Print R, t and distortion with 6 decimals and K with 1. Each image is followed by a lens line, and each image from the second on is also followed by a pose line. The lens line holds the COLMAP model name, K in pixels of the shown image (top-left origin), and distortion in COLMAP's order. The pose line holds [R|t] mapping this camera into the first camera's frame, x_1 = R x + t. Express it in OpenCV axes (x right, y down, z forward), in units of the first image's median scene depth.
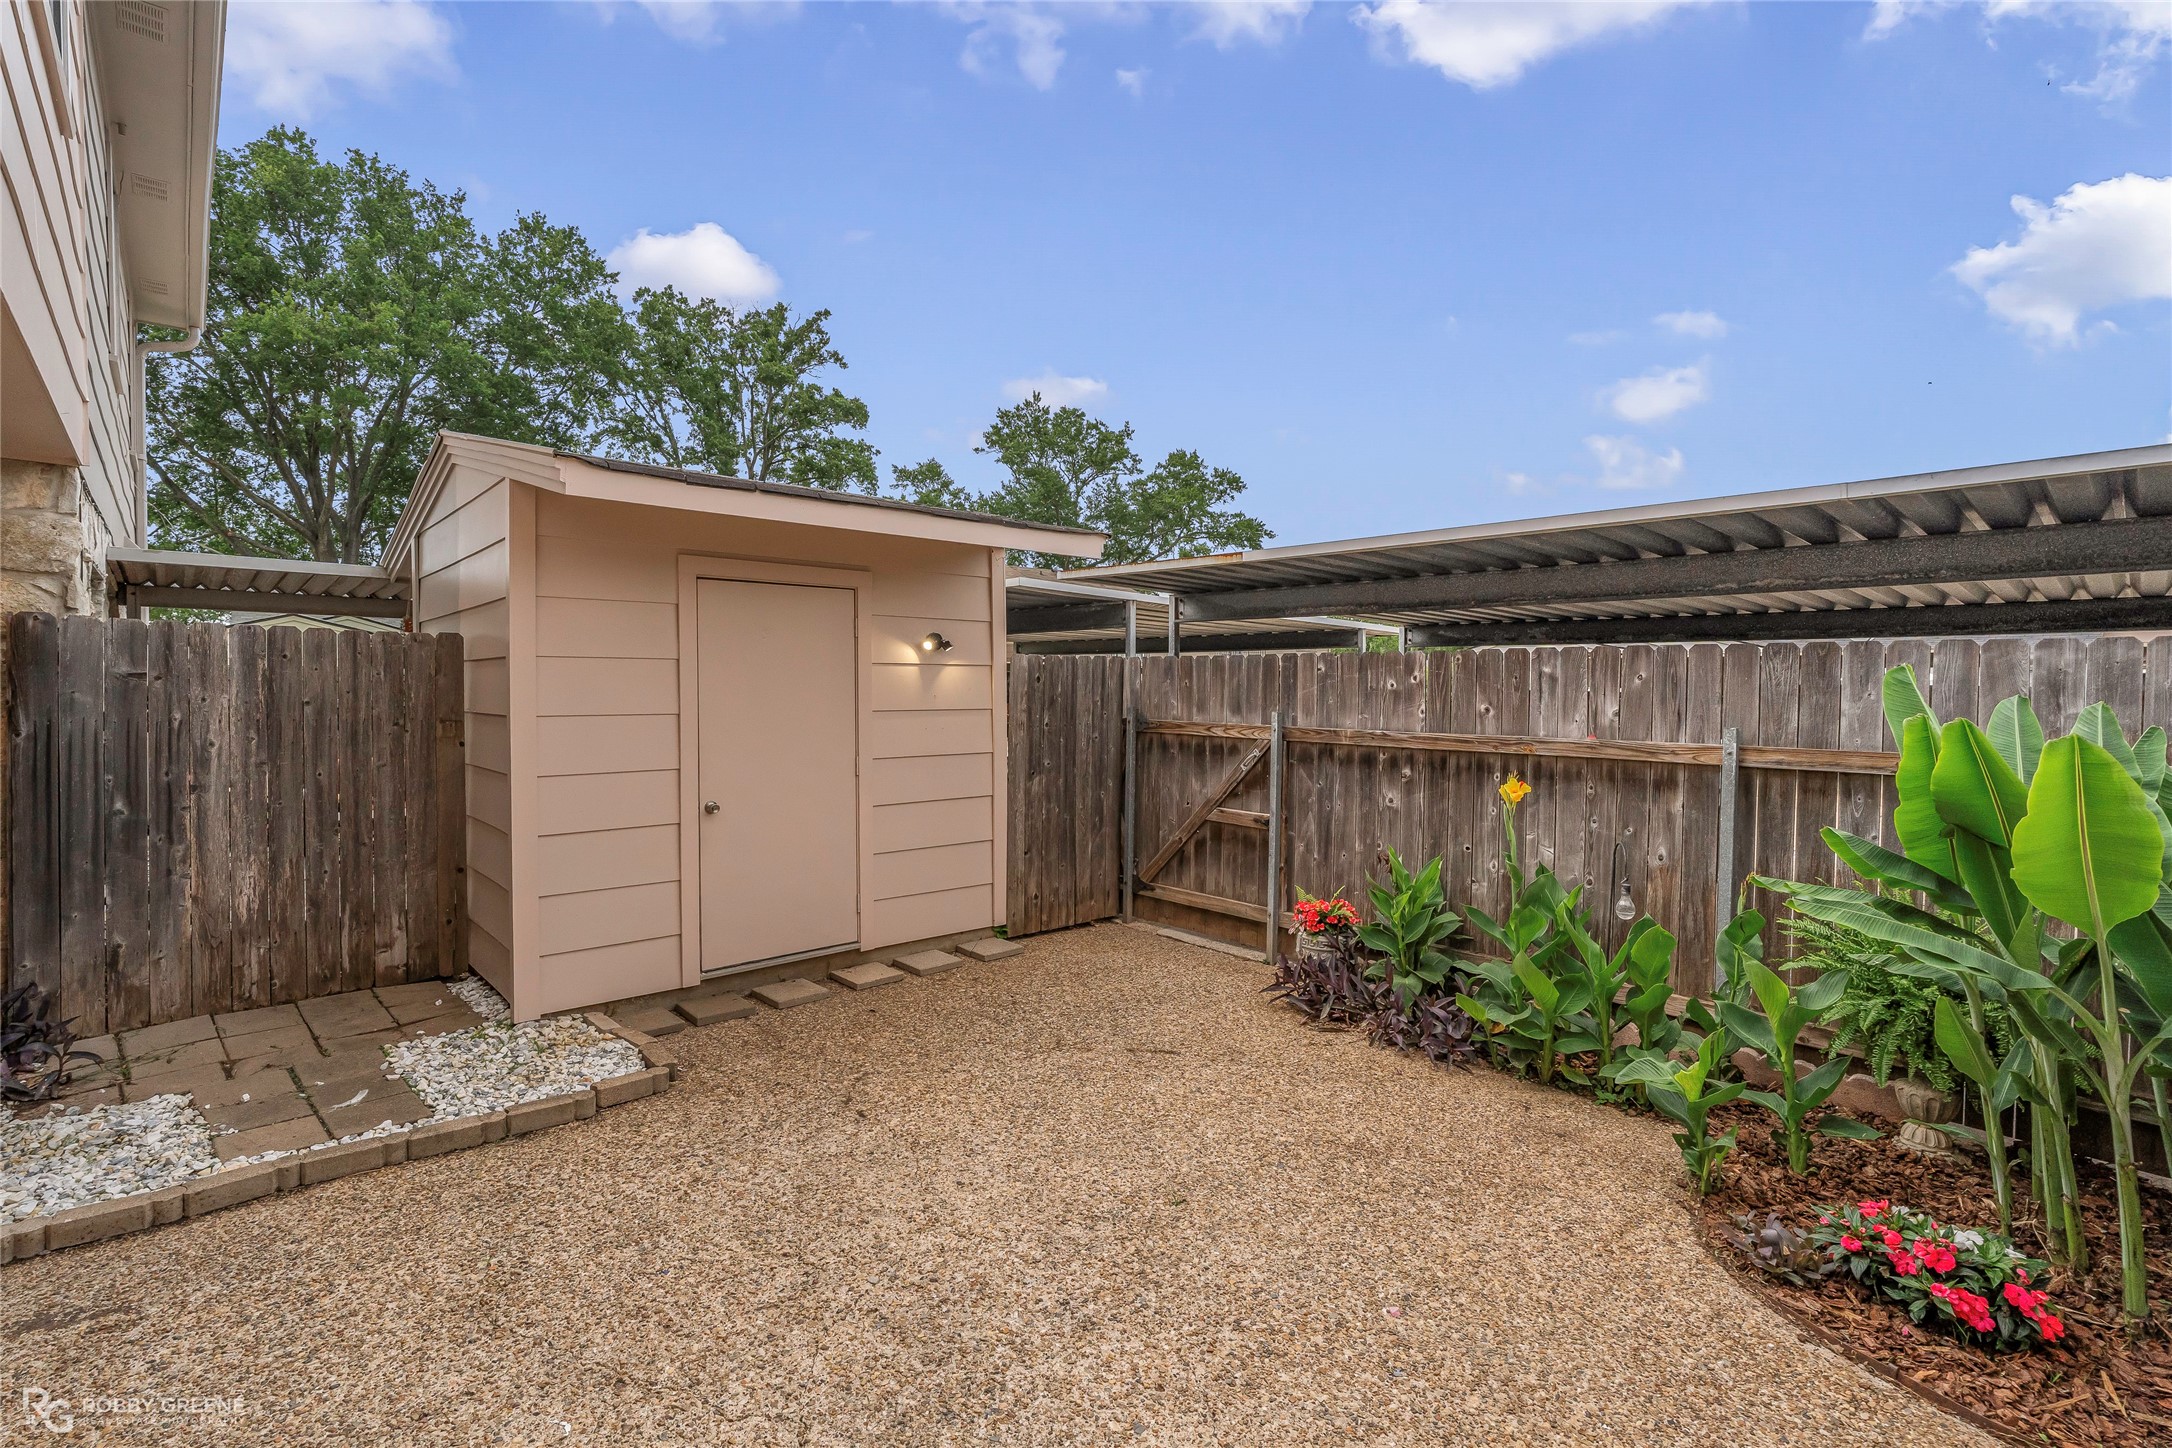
lens RADIAL K [[1010.7, 0, 1086.9], [0, 1010.7, 713.6], [0, 0, 1]] dist [-0.000014, 0.000490]
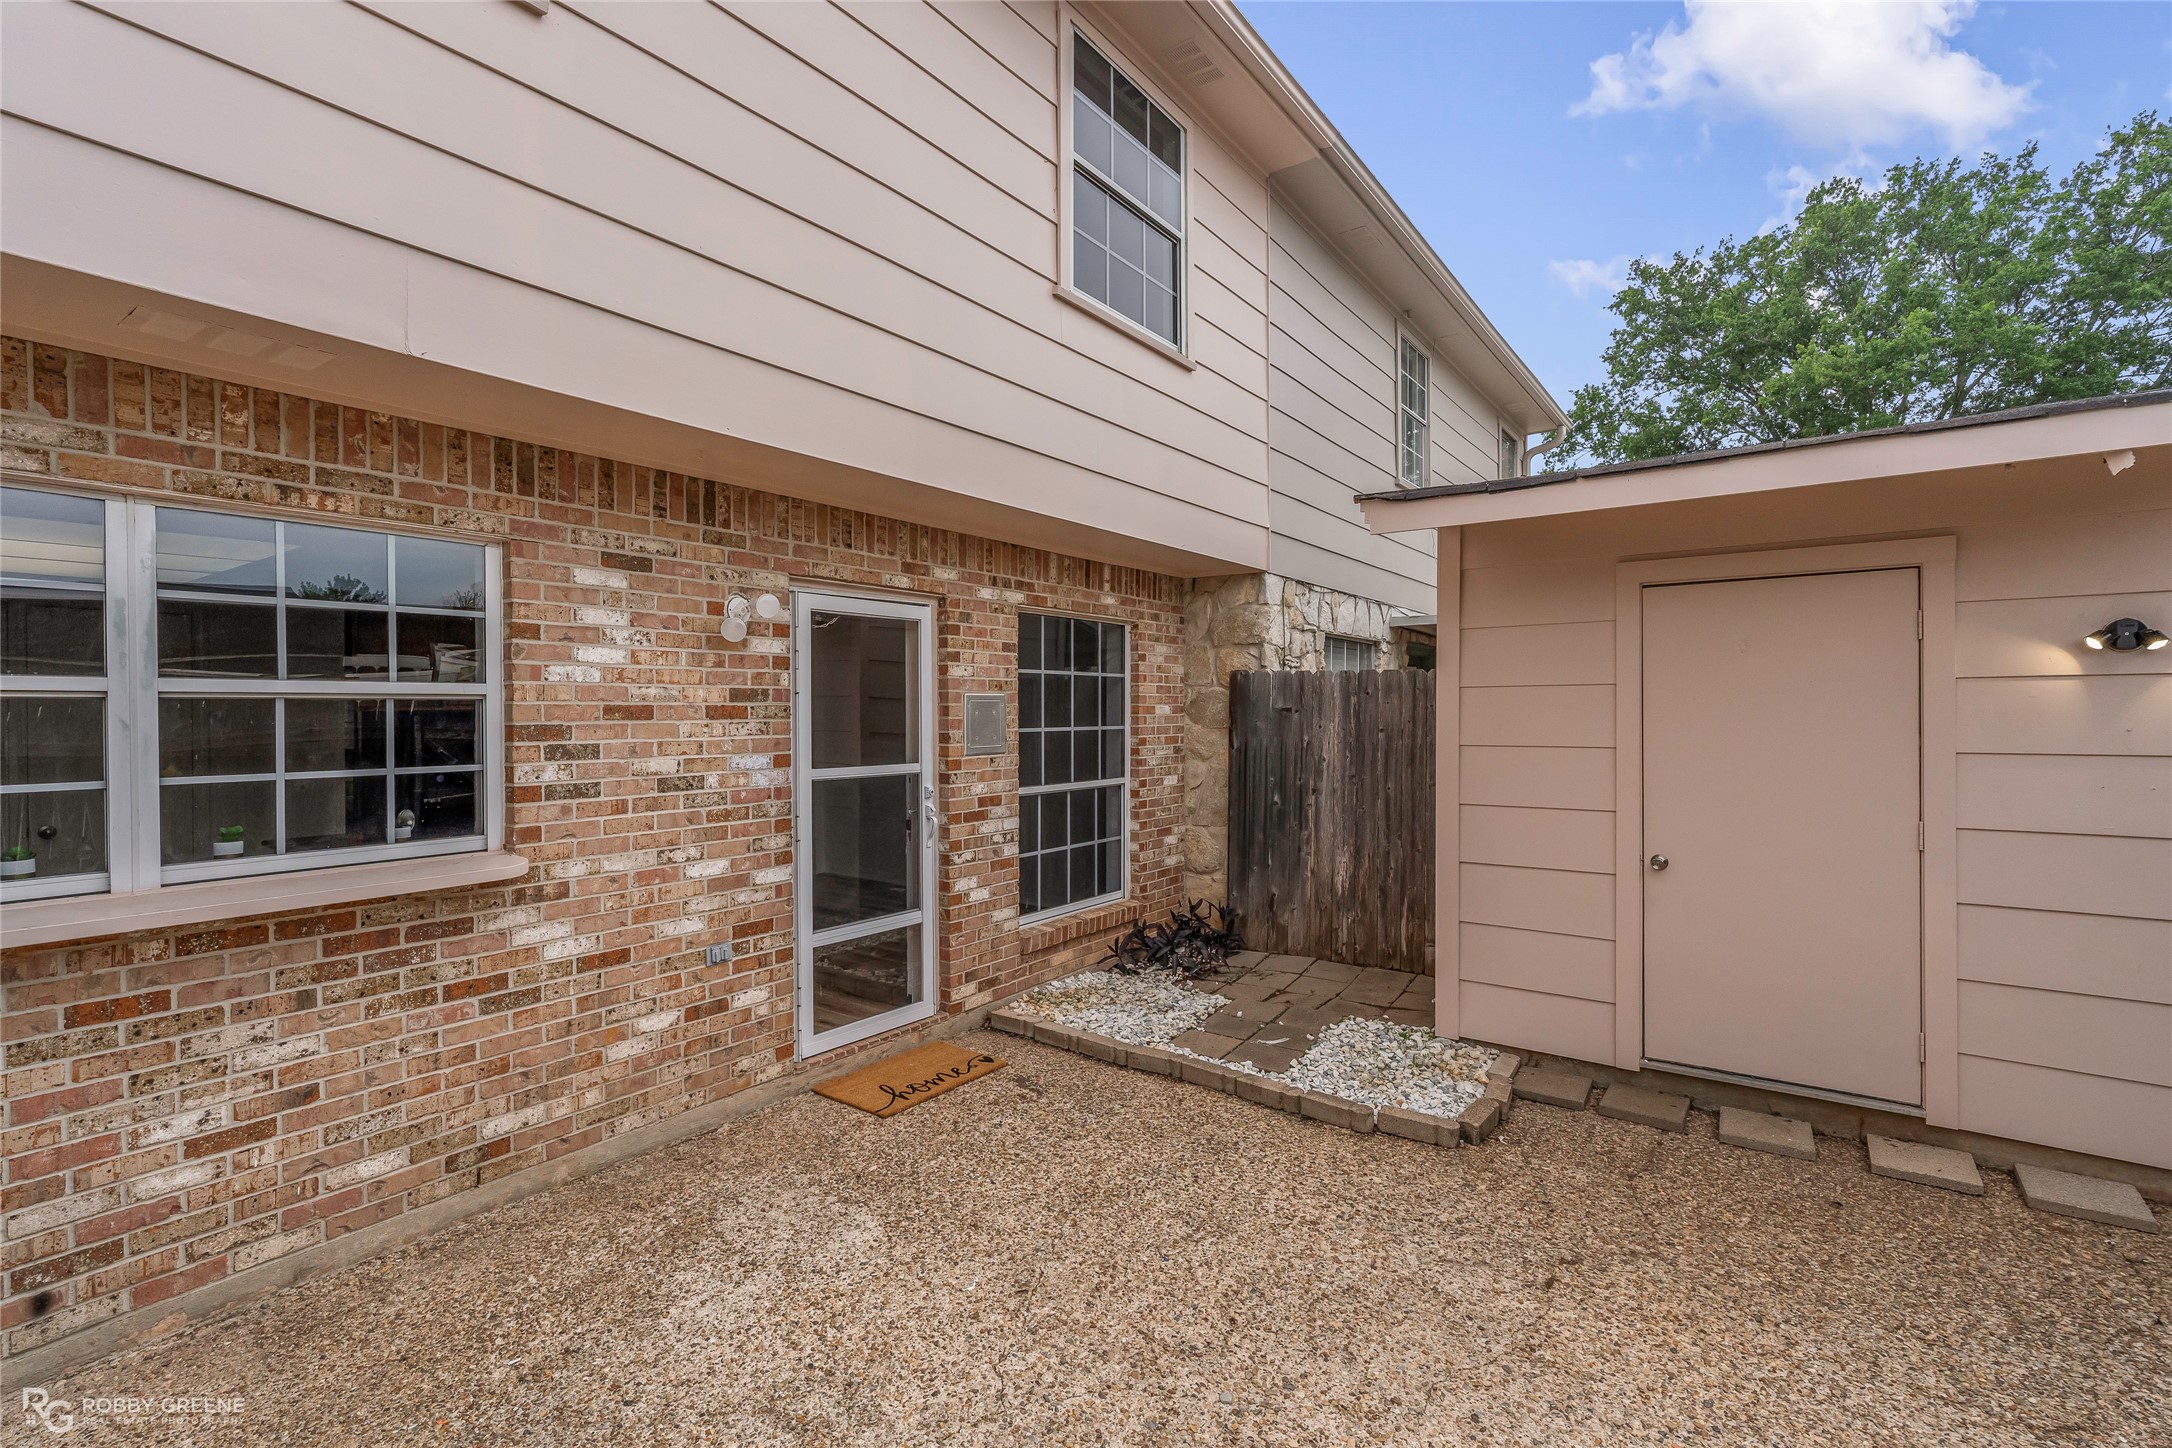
lens RADIAL K [[977.5, 0, 1081.2], [0, 977.5, 710.6], [0, 0, 1]] dist [-0.002206, 0.000399]
pose [[0.183106, -0.008948, -0.983052, 0.353076], [-0.022508, 0.999658, -0.013291, -0.010466], [0.982835, 0.024560, 0.182842, 0.417393]]
